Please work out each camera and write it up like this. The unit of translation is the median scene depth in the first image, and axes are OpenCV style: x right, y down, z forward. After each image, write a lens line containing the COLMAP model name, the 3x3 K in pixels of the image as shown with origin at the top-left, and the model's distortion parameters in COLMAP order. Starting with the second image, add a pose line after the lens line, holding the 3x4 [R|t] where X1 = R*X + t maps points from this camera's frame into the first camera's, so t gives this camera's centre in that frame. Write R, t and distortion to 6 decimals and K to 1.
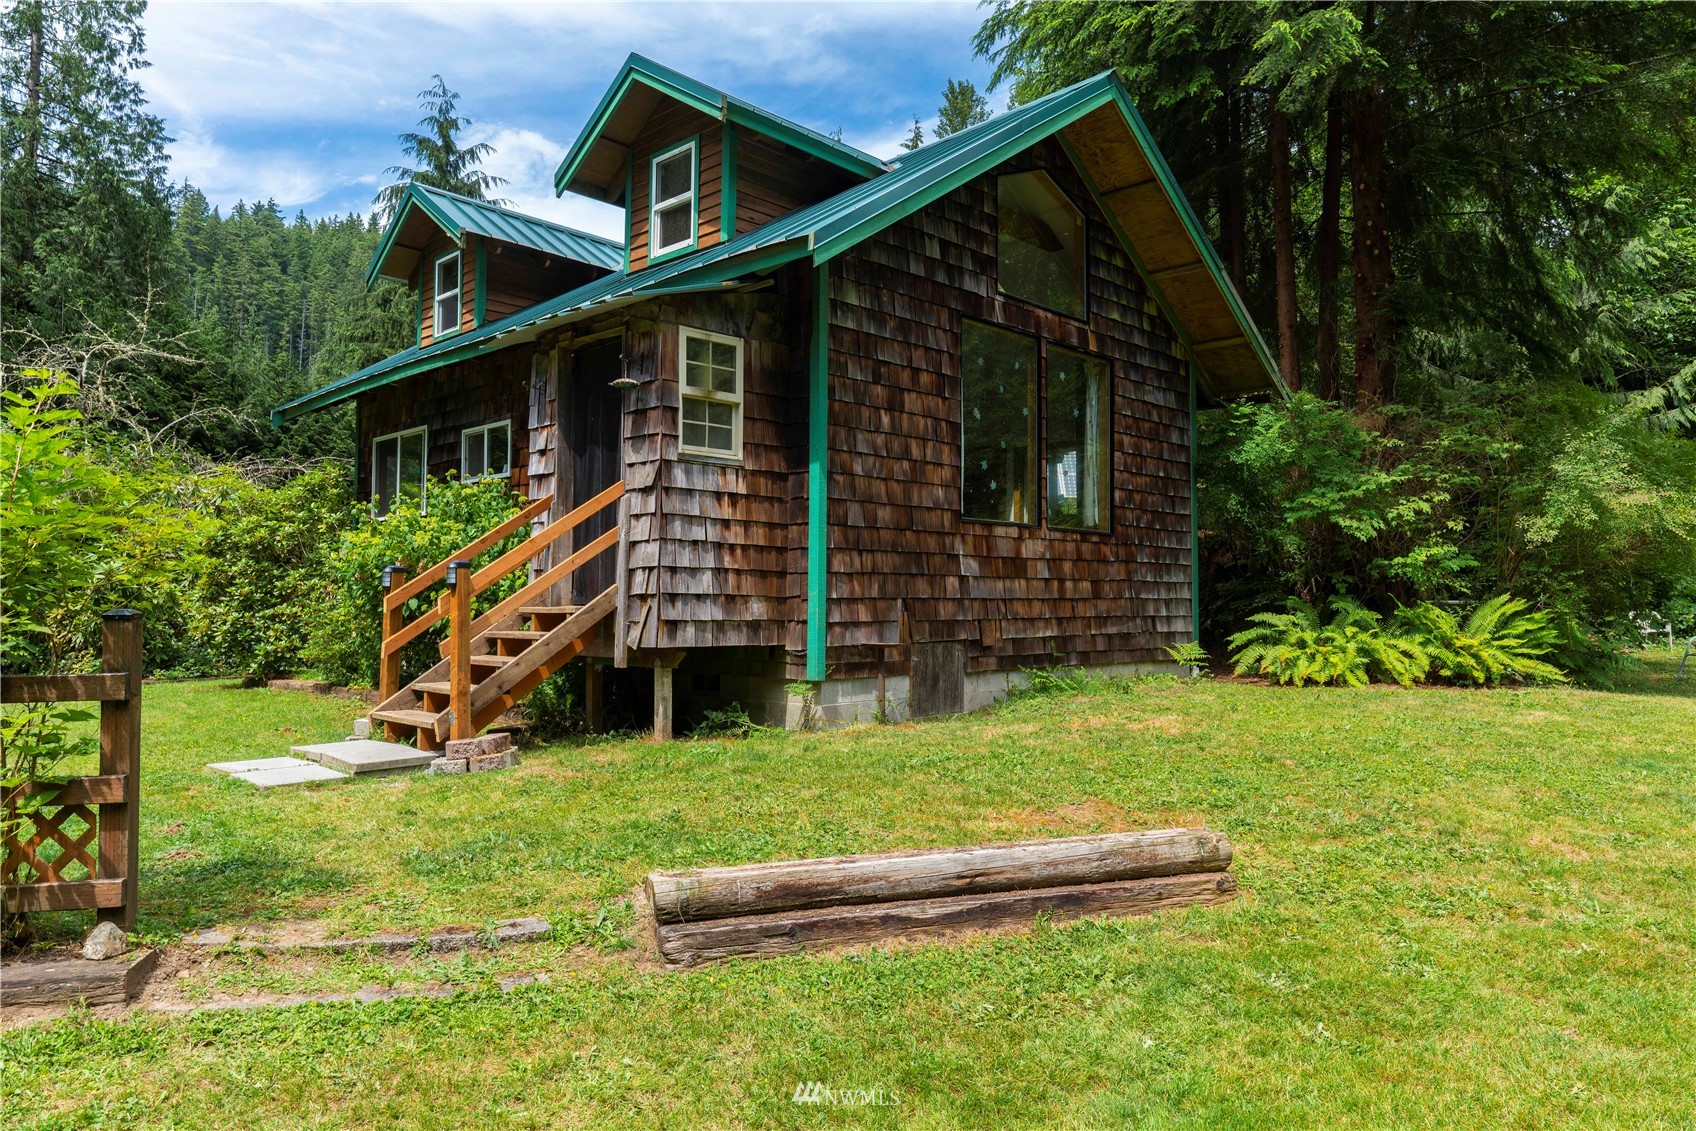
lens RADIAL K [[1101.3, 0, 846.8], [0, 1101.3, 566.6], [0, 0, 1]] dist [-0.004816, -0.000351]
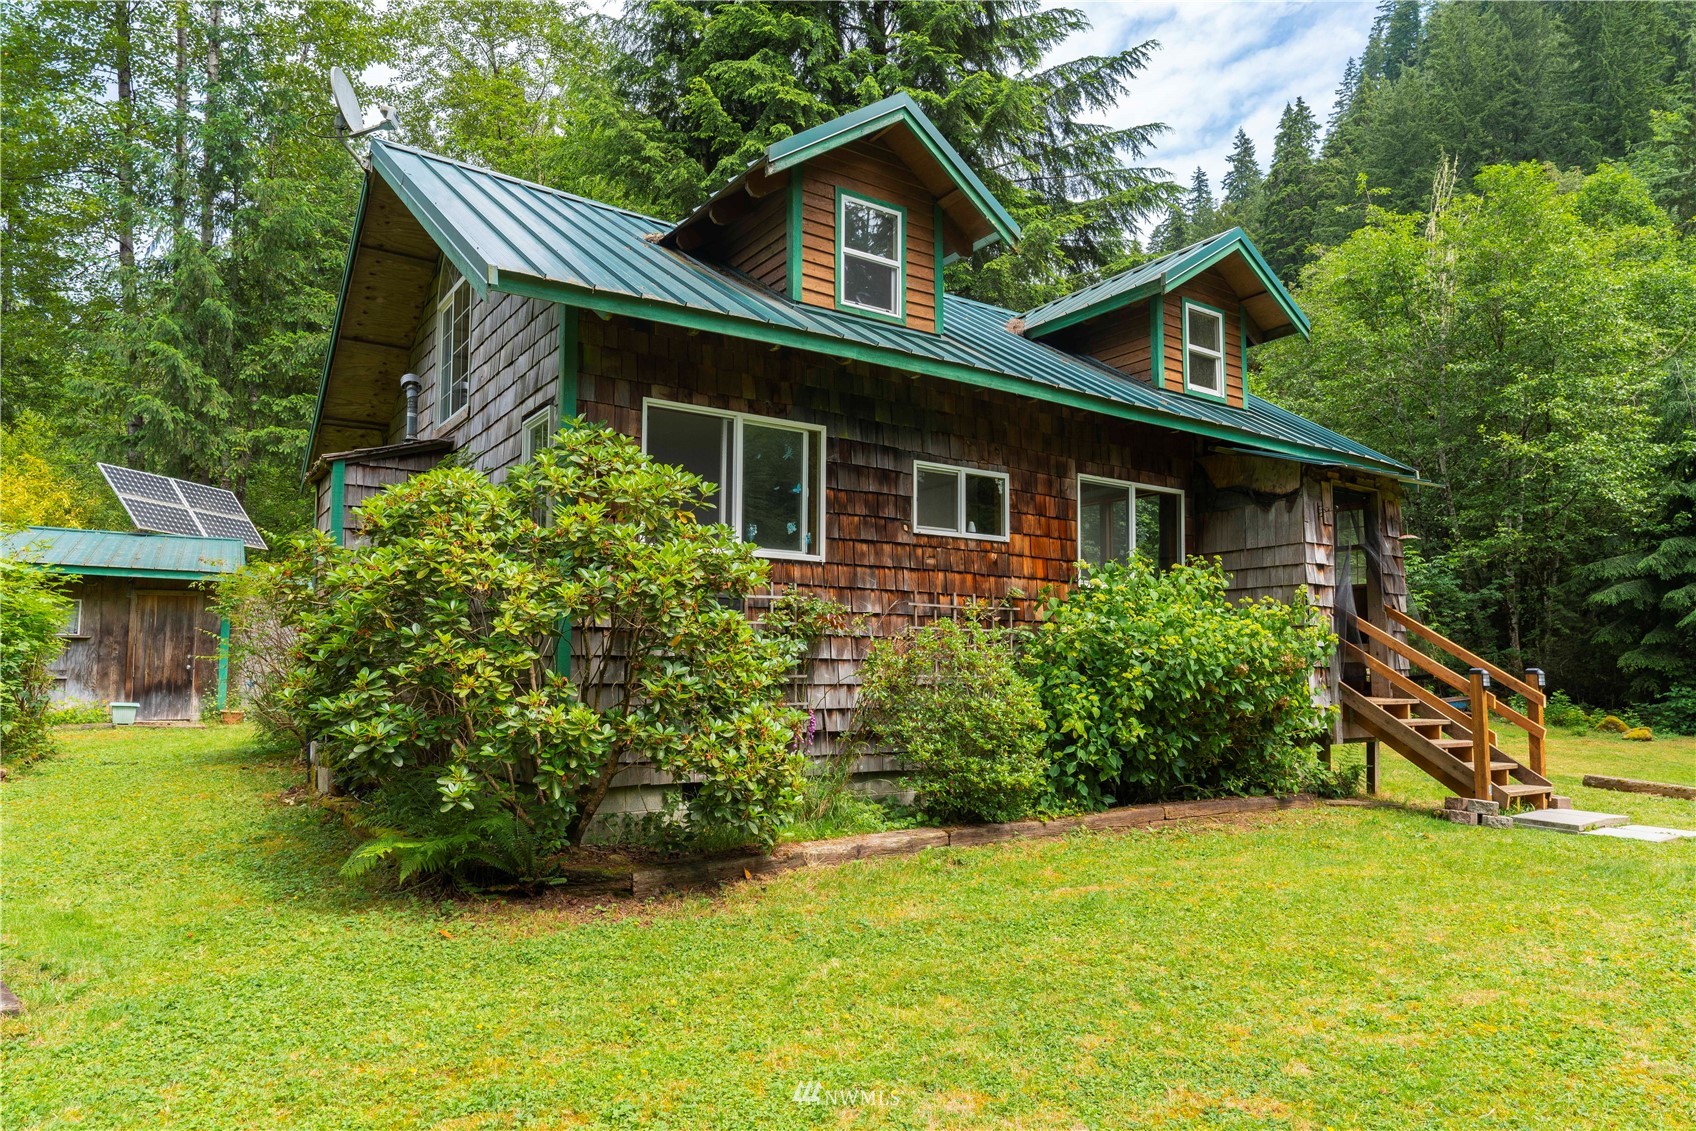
lens RADIAL K [[1053.9, 0, 852.1], [0, 1053.9, 583.6], [0, 0, 1]] dist [-0.000365, -0.000546]
pose [[0.200837, 0.079662, 0.976380, -1.299578], [-0.042049, 0.996471, -0.072652, 0.014567], [-0.978722, -0.026465, 0.203478, 1.118188]]
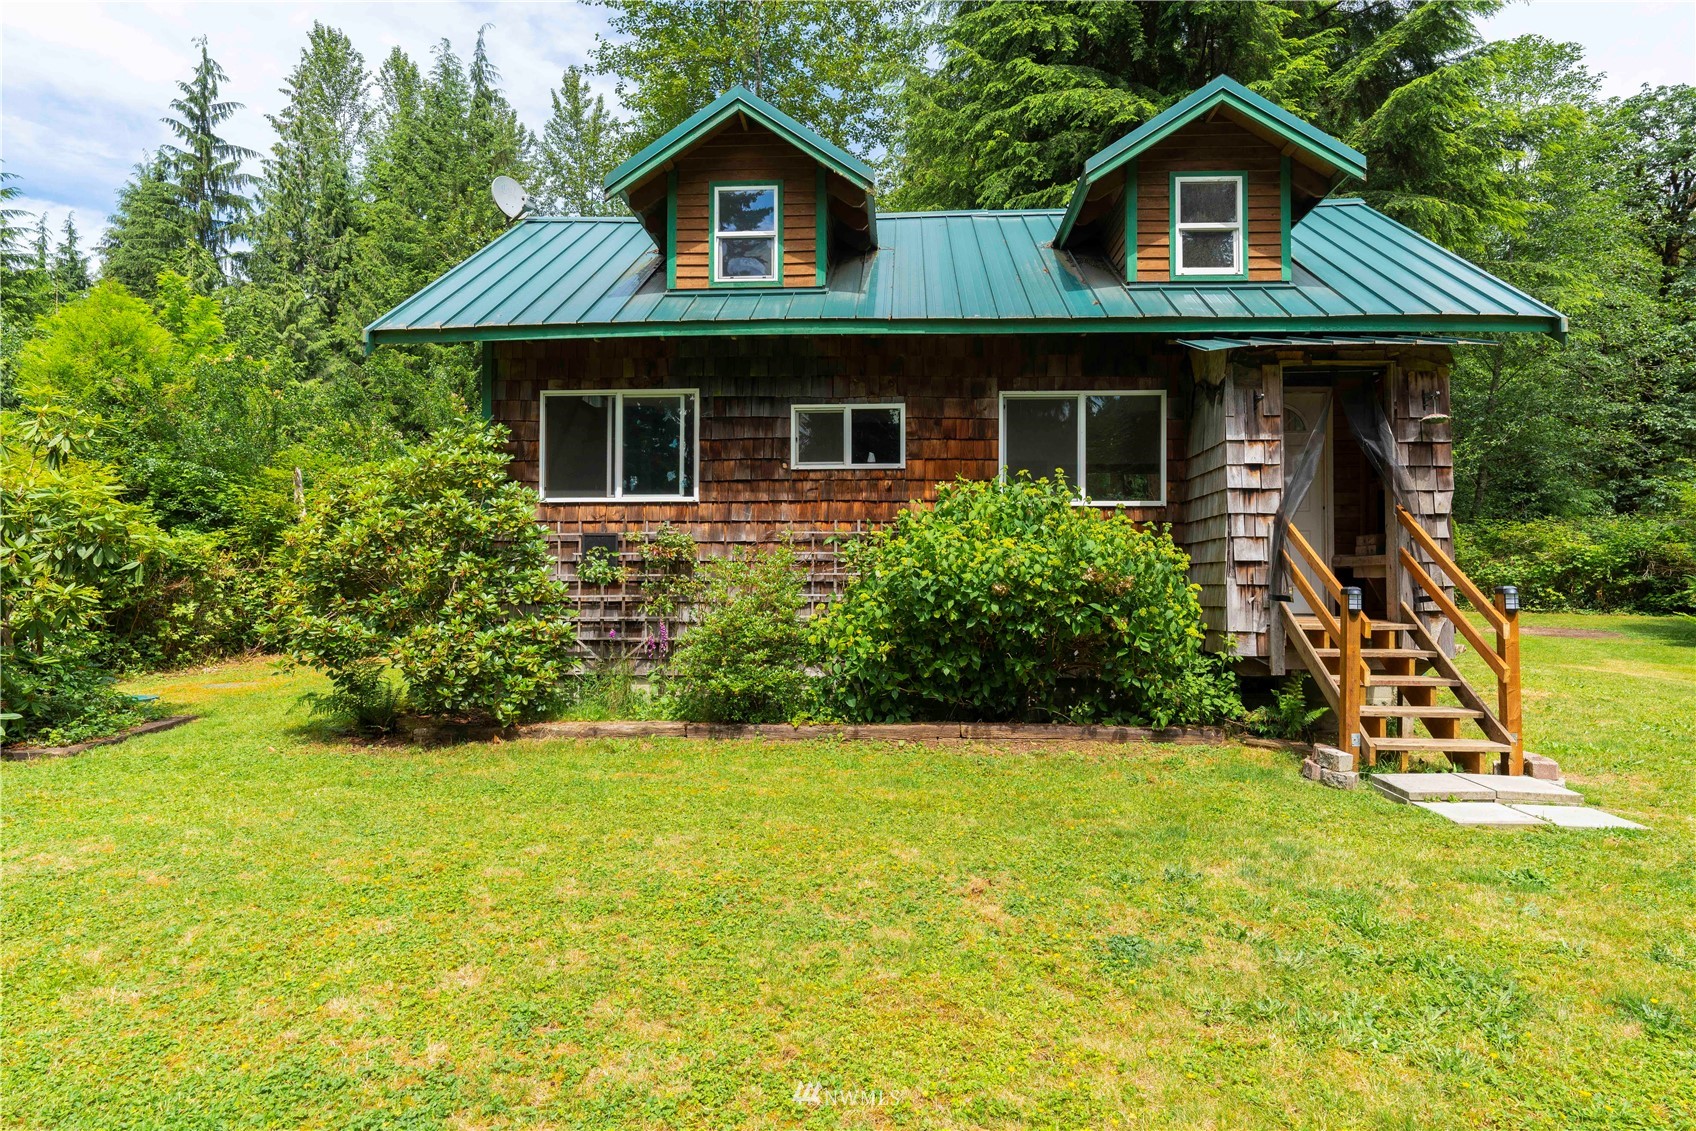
lens RADIAL K [[1004.7, 0, 847.7], [0, 1004.7, 559.5], [0, 0, 1]] dist [-0.005855, -0.000244]
pose [[0.759576, 0.013381, 0.650280, -1.012247], [-0.022828, 0.999721, 0.006093, -0.015394], [-0.650017, -0.019473, 0.759670, 0.490482]]
